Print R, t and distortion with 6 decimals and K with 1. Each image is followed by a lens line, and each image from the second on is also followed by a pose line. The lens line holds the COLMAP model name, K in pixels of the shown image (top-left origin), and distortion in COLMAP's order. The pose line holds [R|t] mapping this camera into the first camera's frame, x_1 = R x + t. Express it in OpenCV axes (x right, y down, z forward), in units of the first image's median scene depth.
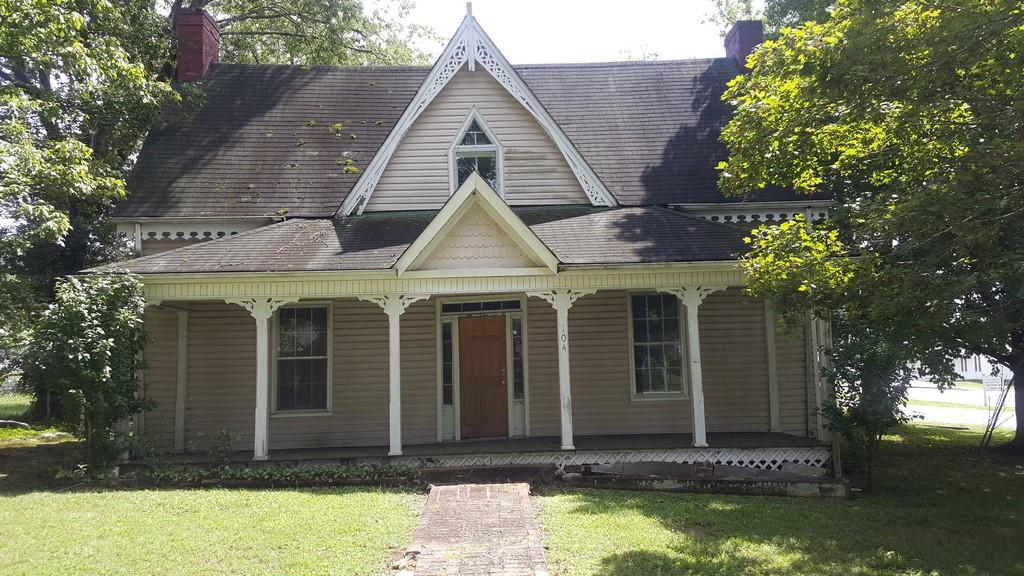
lens RADIAL K [[762.6, 0, 512.2], [0, 762.6, 287.1], [0, 0, 1]] dist [0.009787, -0.003764]
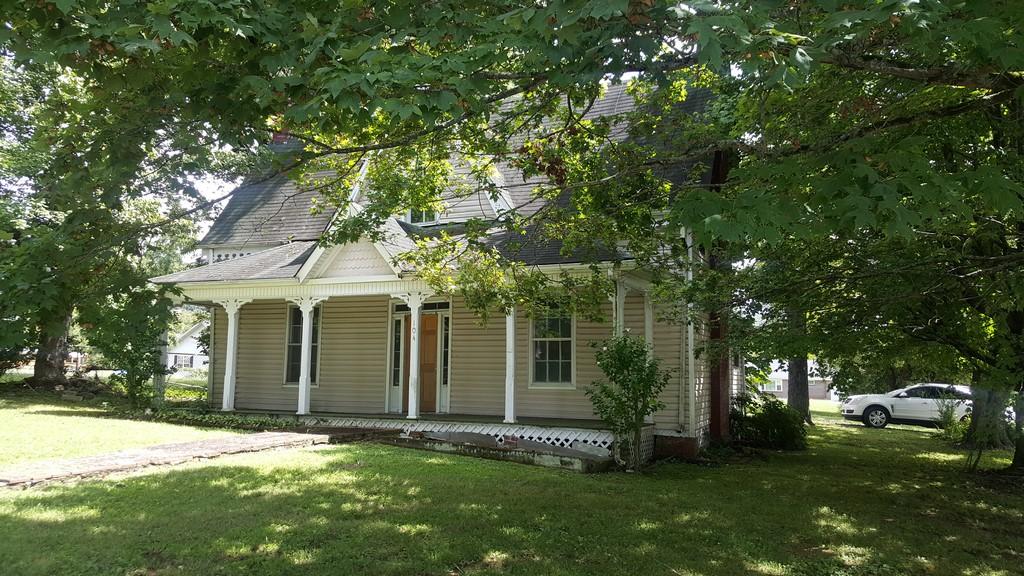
lens RADIAL K [[762.6, 0, 511.2], [0, 762.6, 287.9], [0, 0, 1]] dist [0.009787, -0.003764]
pose [[0.907149, -0.010081, -0.420689, 0.751003], [0.005568, 0.999913, -0.011955, 0.012634], [0.420773, 0.008502, 0.907126, -0.079065]]
